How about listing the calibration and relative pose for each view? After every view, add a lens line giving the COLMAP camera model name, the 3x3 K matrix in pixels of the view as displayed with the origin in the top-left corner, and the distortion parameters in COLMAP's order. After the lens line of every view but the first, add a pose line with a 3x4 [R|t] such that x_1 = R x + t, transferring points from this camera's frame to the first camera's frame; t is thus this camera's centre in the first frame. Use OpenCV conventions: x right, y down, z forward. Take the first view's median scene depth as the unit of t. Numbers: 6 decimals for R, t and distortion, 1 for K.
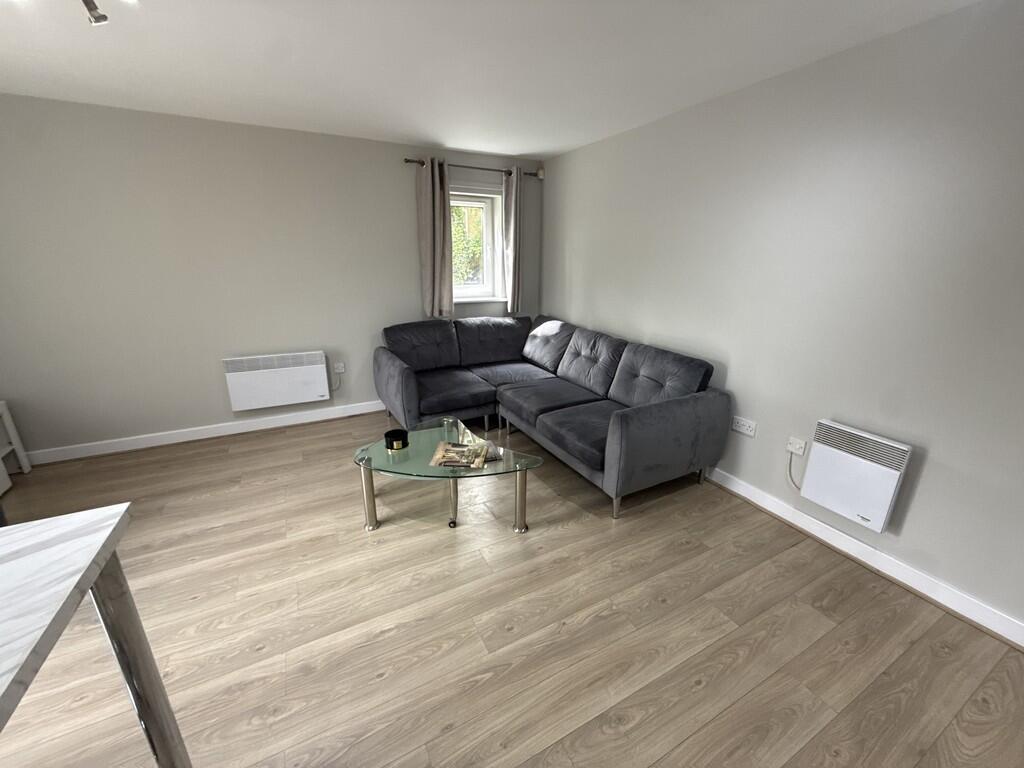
lens RADIAL K [[408.2, 0, 514.2], [0, 408.2, 382.5], [0, 0, 1]] dist [0.001624, -0.000632]
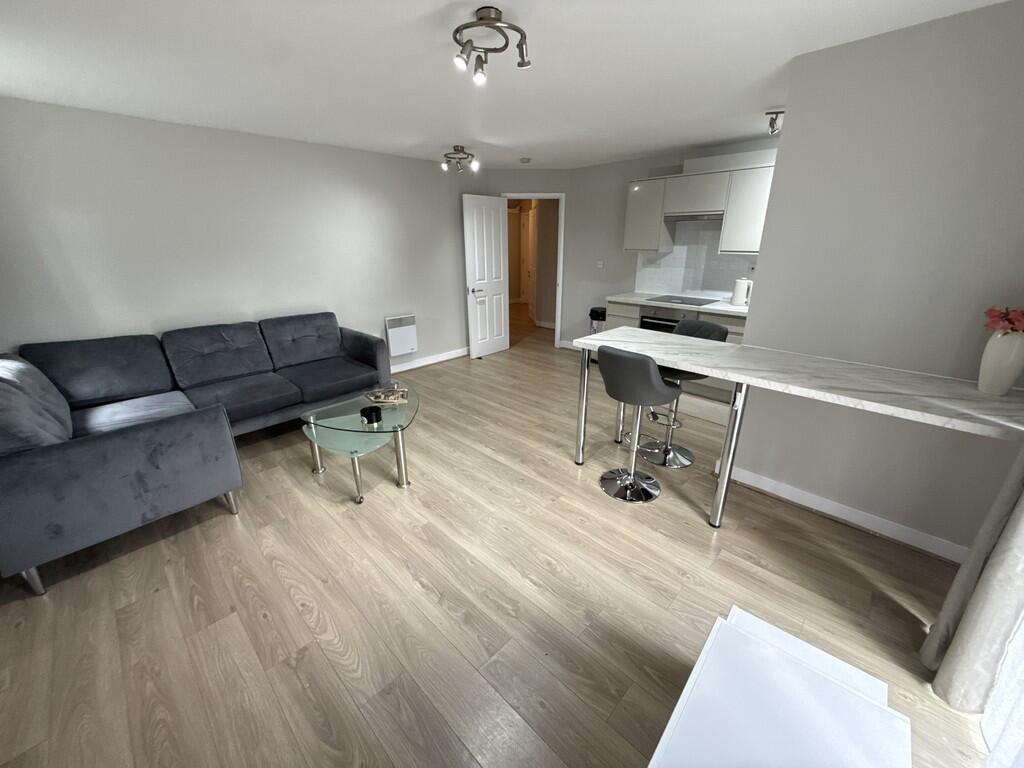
lens RADIAL K [[408.2, 0, 511.6], [0, 408.2, 381.0], [0, 0, 1]] dist [0.001624, -0.000632]
pose [[-0.307502, -0.317391, 0.897054, -1.464141], [0.287391, 0.867728, 0.405530, -0.302561], [-0.907110, 0.382507, -0.175613, 0.857774]]
